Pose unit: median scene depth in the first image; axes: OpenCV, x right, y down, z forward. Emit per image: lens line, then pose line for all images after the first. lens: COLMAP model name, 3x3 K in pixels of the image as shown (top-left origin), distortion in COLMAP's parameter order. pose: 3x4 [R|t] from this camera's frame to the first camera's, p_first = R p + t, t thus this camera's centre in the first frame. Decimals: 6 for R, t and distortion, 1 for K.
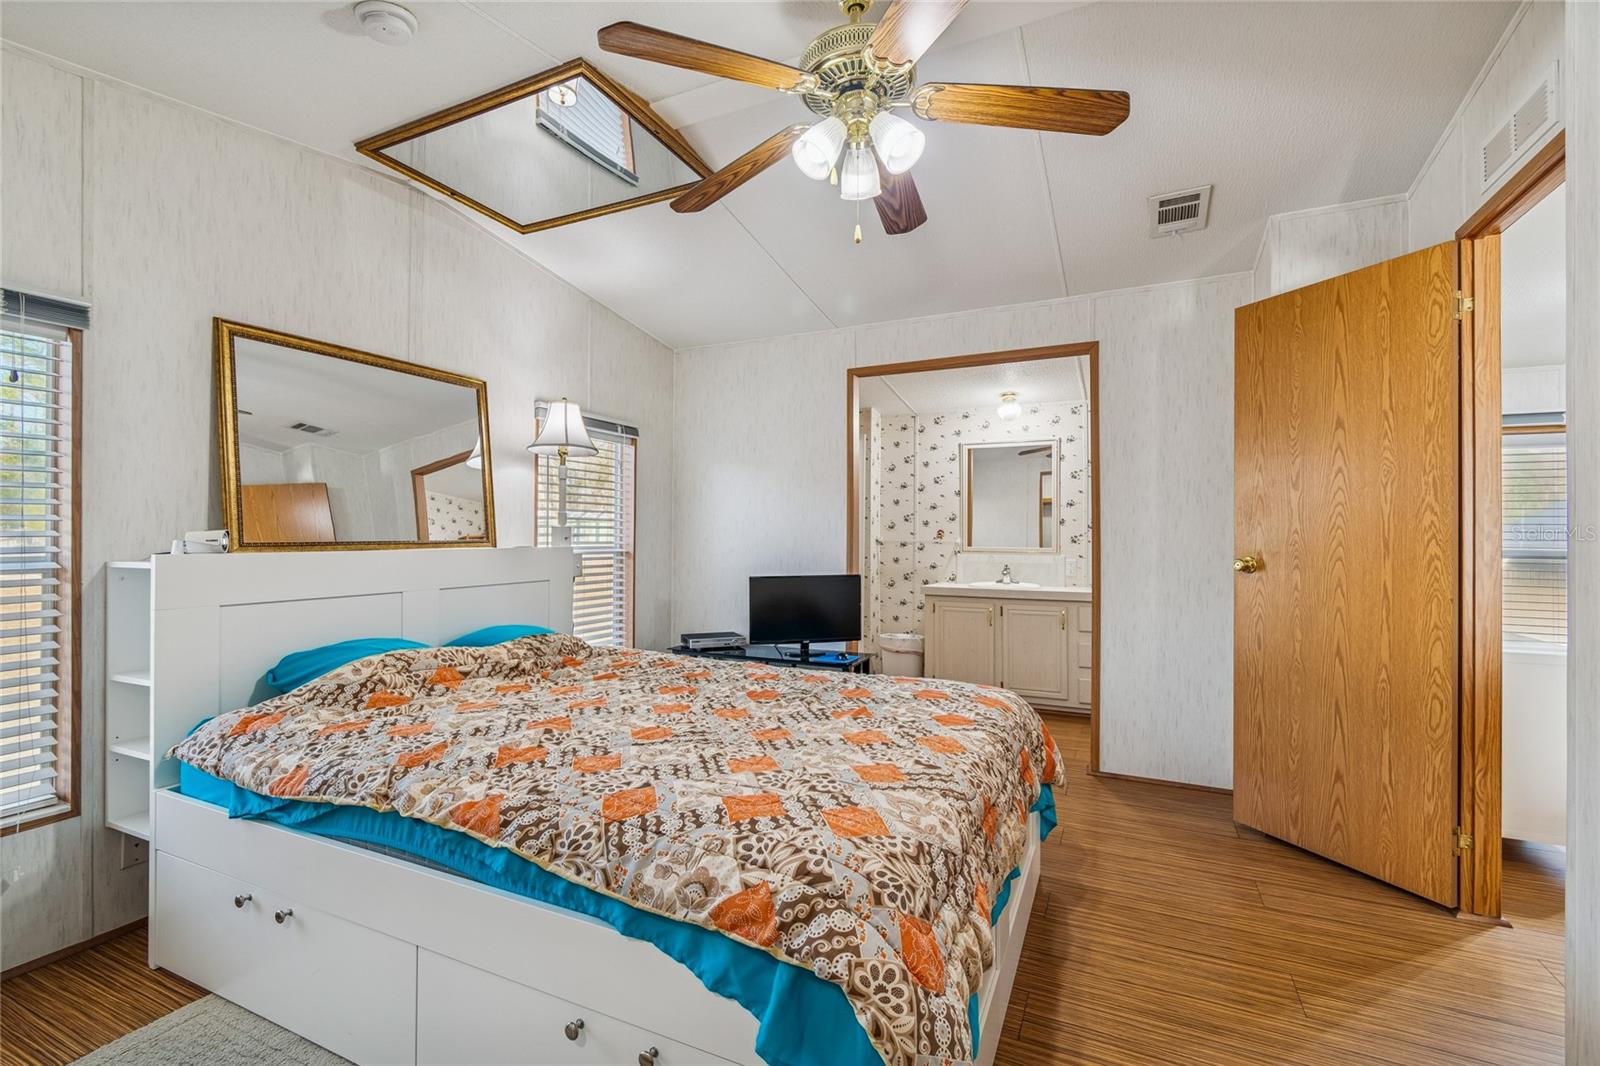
lens RADIAL K [[708.0, 0, 776.0], [0, 708.0, 541.3], [0, 0, 1]] dist [0.008031, -0.001107]
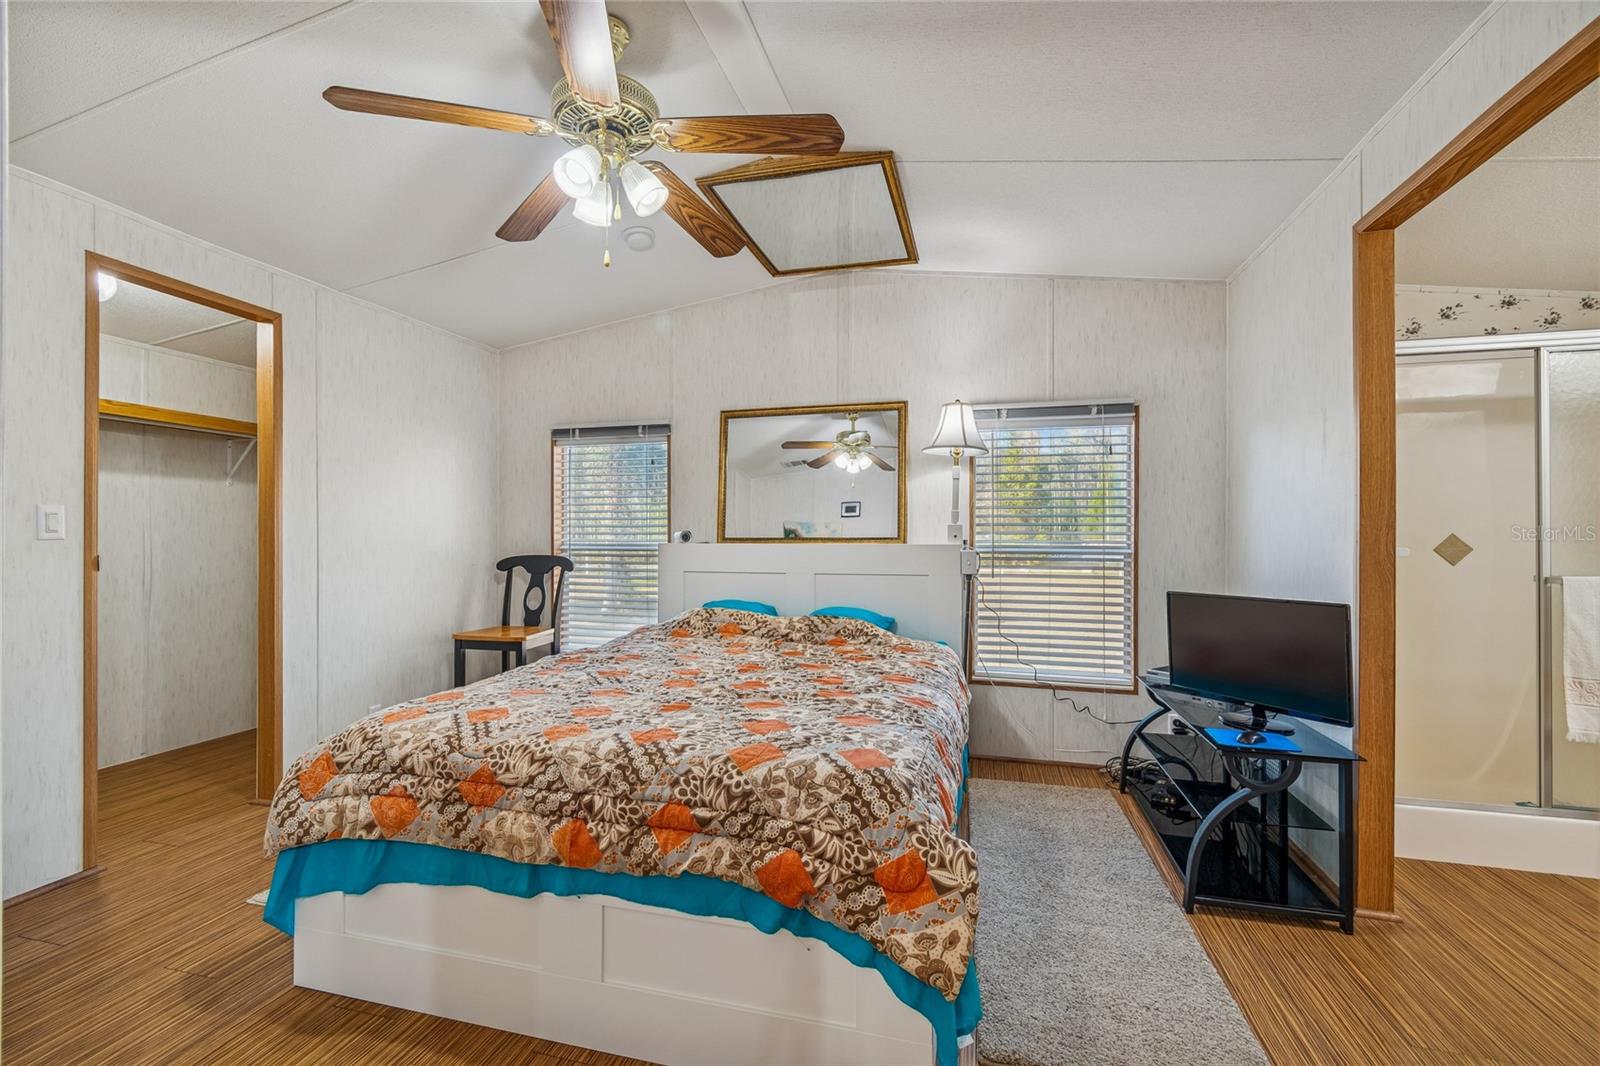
lens RADIAL K [[708.0, 0, 789.4], [0, 708.0, 533.4], [0, 0, 1]] dist [0.008031, -0.001107]
pose [[0.190934, -0.005778, -0.981586, 0.649726], [-0.008473, 0.999936, -0.007534, 0.002083], [0.981566, 0.009755, 0.190873, 0.553043]]
